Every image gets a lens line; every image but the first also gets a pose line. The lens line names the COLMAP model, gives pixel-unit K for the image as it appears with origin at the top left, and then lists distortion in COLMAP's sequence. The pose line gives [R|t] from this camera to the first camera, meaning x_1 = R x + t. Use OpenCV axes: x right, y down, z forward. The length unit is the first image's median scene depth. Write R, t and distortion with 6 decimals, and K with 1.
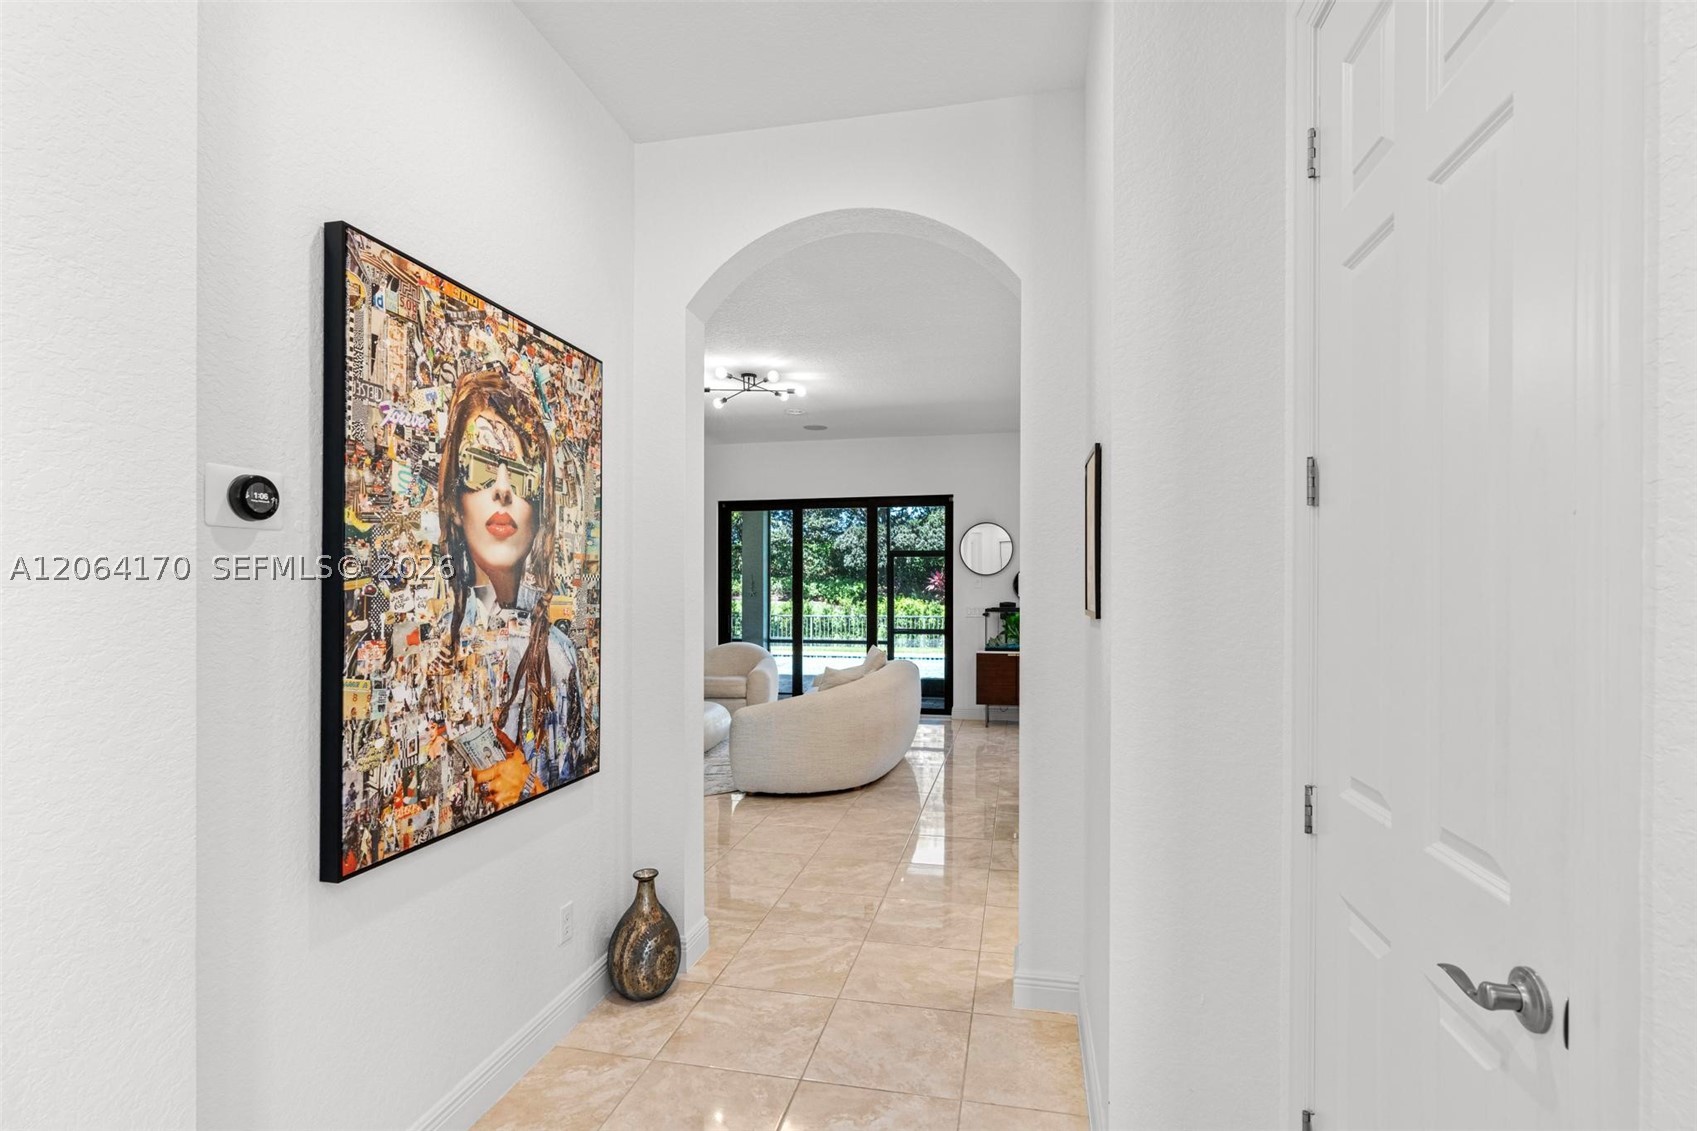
lens RADIAL K [[772.5, 0, 877.3], [0, 772.5, 586.3], [0, 0, 1]] dist [-0.005439, 0.000432]
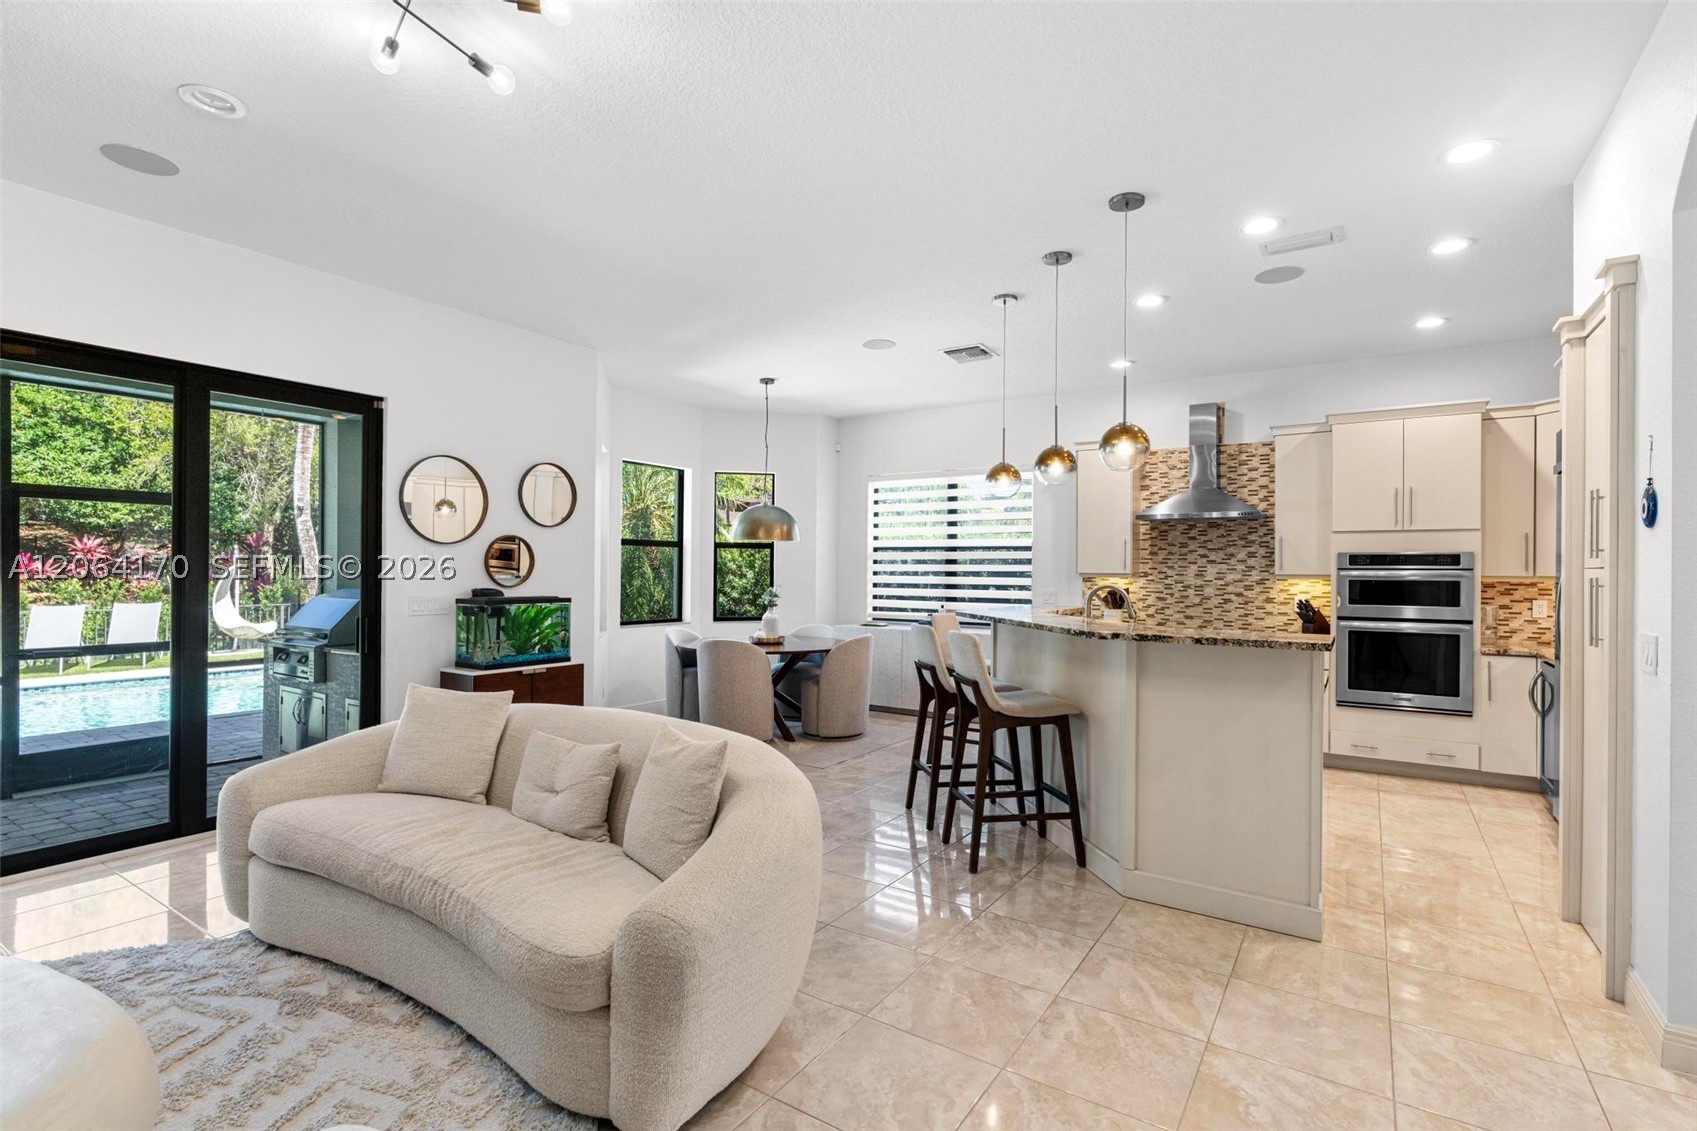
lens RADIAL K [[772.5, 0, 838.2], [0, 772.5, 565.1], [0, 0, 1]] dist [-0.005439, 0.000432]
pose [[0.396636, 0.010460, 0.917916, -0.397952], [-0.009372, 0.999929, -0.007344, 0.004433], [-0.917928, -0.005690, 0.396706, 0.665812]]
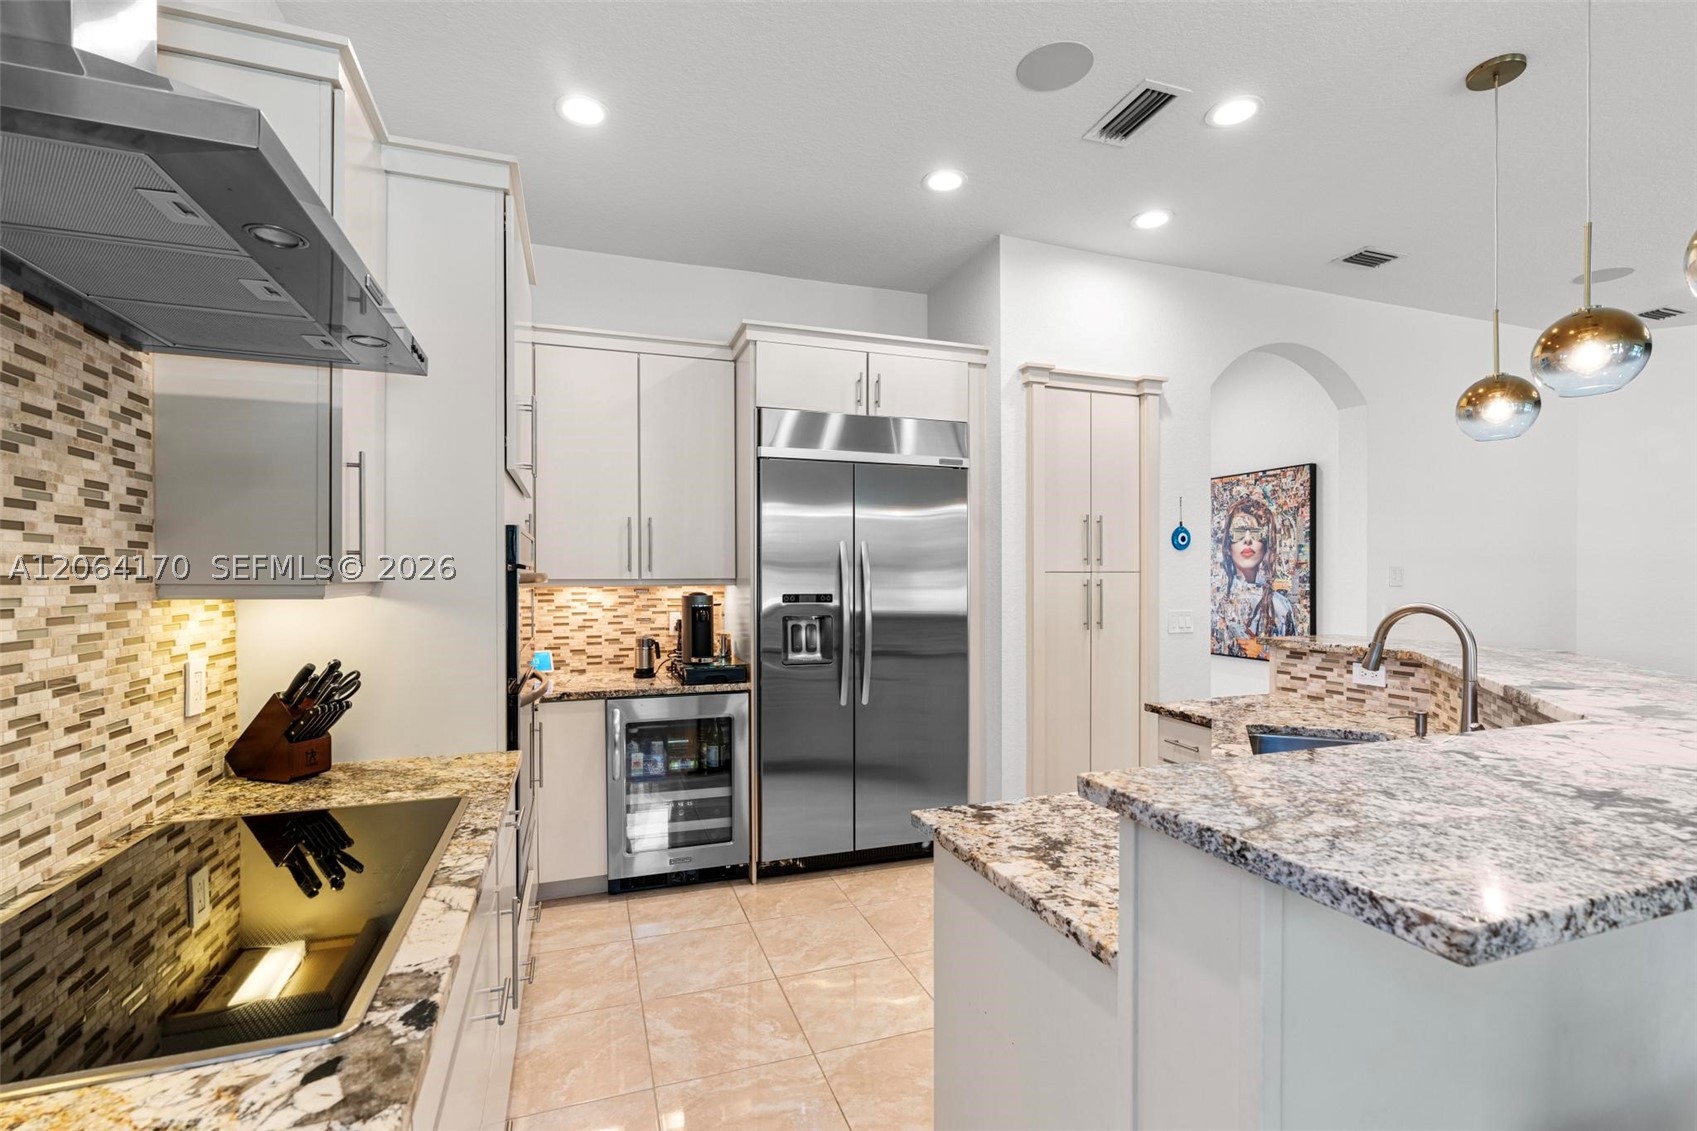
lens RADIAL K [[772.5, 0, 845.3], [0, 772.5, 582.8], [0, 0, 1]] dist [-0.005439, 0.000432]
pose [[-0.859180, 0.004355, -0.511655, 0.712994], [0.000885, 0.999975, 0.007025, 0.002286], [0.511673, 0.005583, -0.859162, 0.874504]]
